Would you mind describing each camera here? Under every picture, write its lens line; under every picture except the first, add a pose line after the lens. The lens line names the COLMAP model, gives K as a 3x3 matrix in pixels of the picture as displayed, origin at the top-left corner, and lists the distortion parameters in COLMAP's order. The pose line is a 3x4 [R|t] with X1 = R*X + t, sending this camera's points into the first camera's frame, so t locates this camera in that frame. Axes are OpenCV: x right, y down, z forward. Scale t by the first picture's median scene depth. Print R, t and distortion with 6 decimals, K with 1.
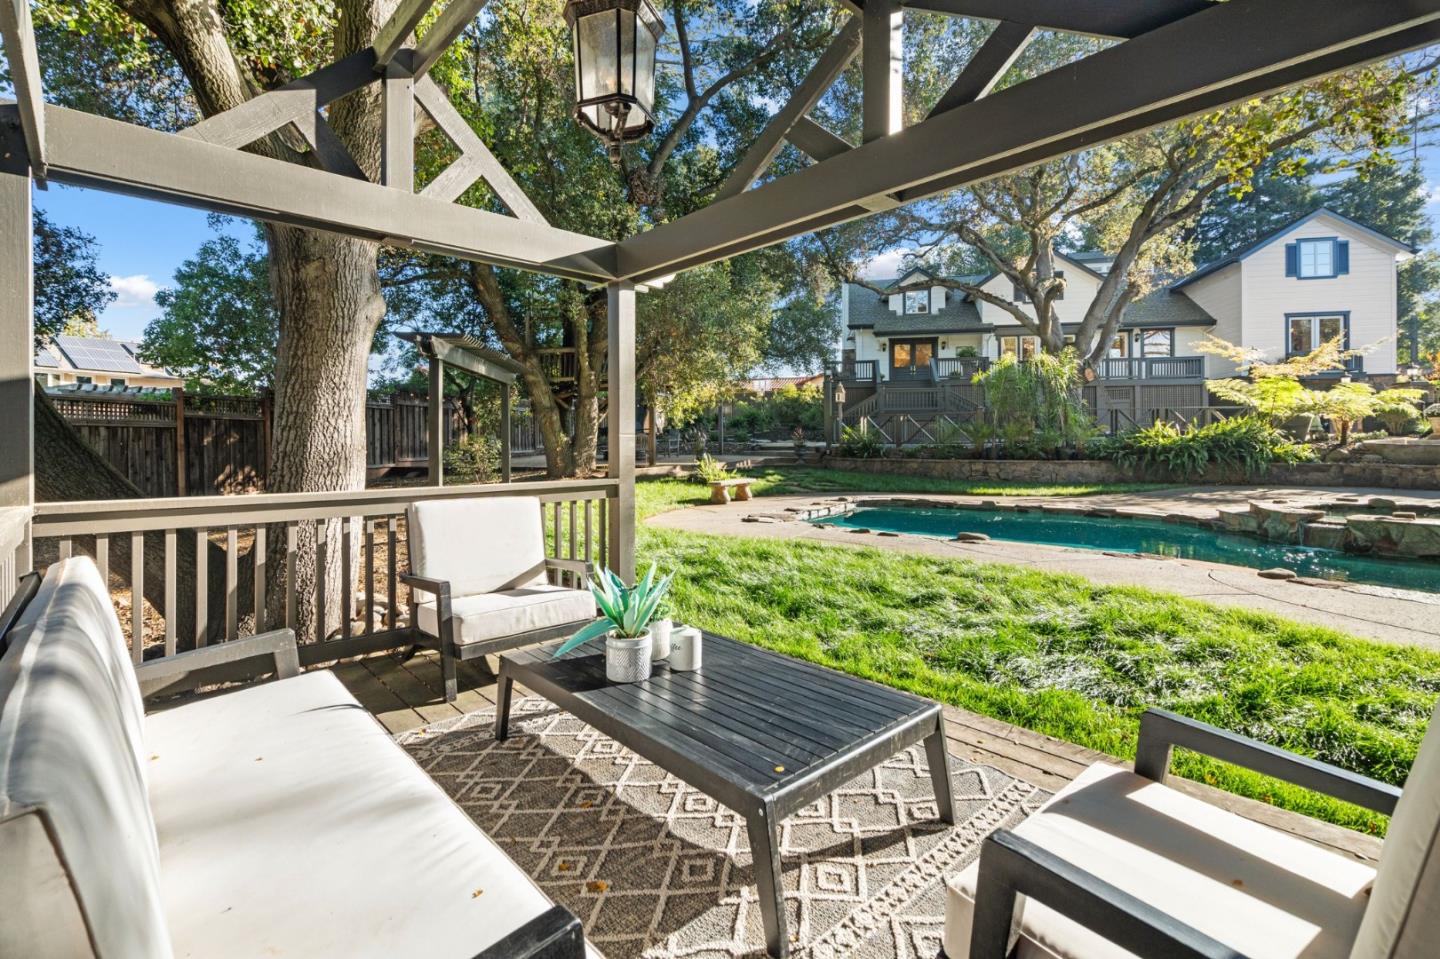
lens RADIAL K [[646.0, 0, 718.8], [0, 646.0, 437.7], [0, 0, 1]] dist [0.000554, 0.000089]
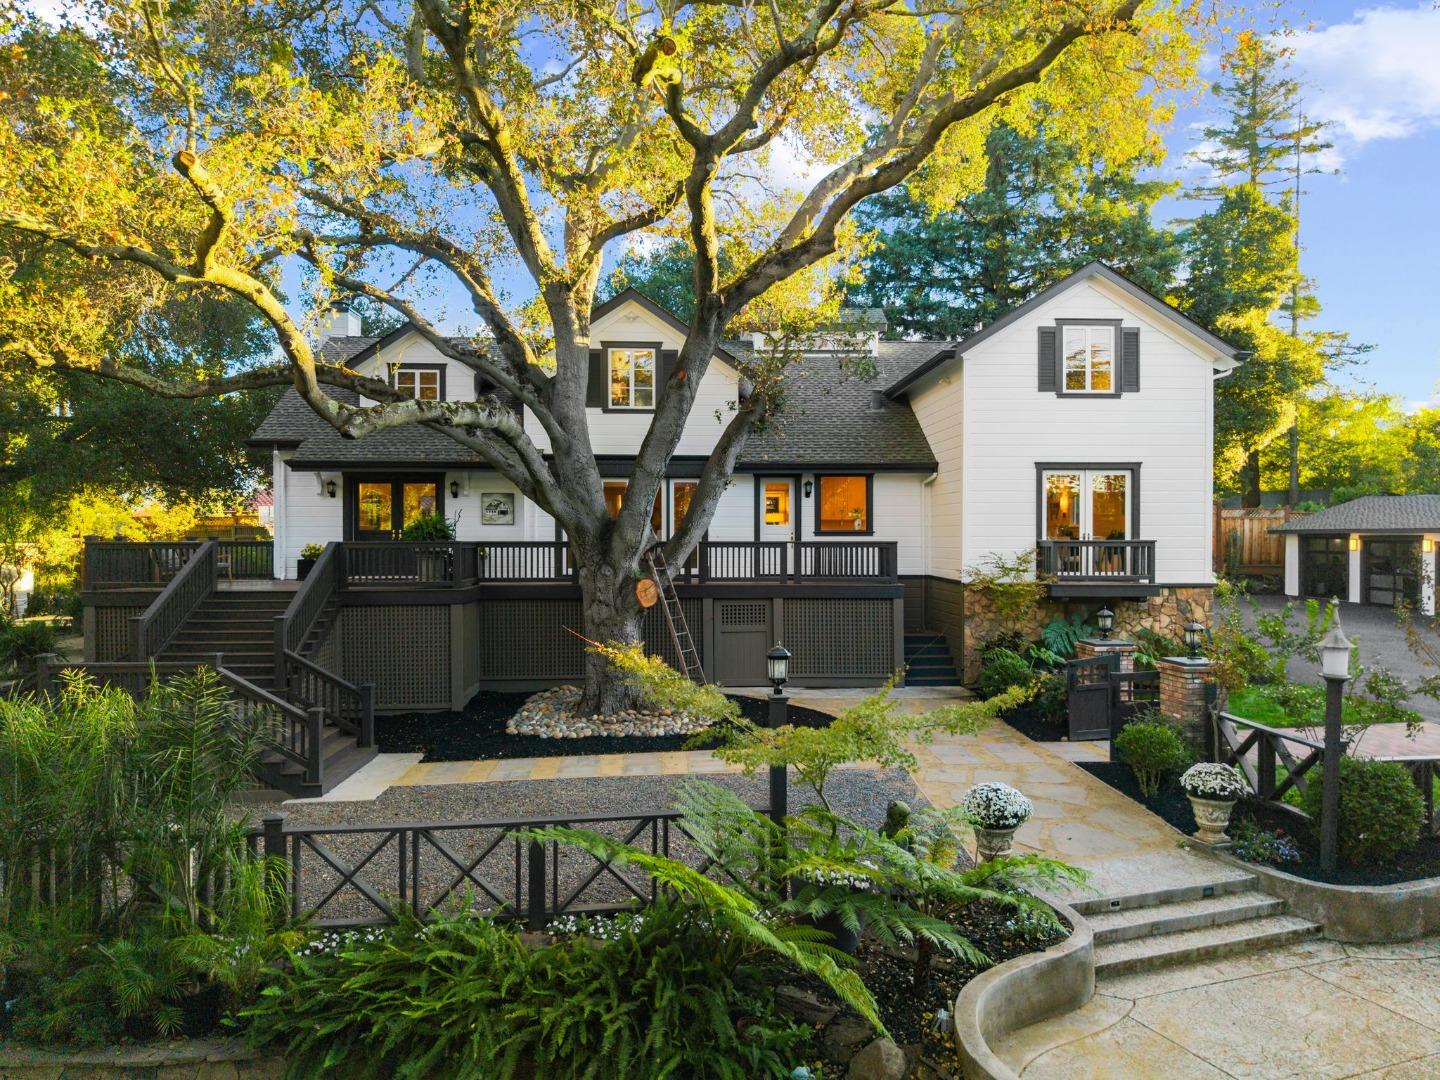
lens RADIAL K [[958.6, 0, 720.0], [0, 958.6, 540.0], [0, 0, 1]] dist [0.006101, -0.004211]
pose [[0.968092, -0.001969, 0.250587, 0.432137], [-0.000335, 0.999958, 0.009148, -0.134581], [-0.250594, -0.008940, 0.968051, 0.316424]]
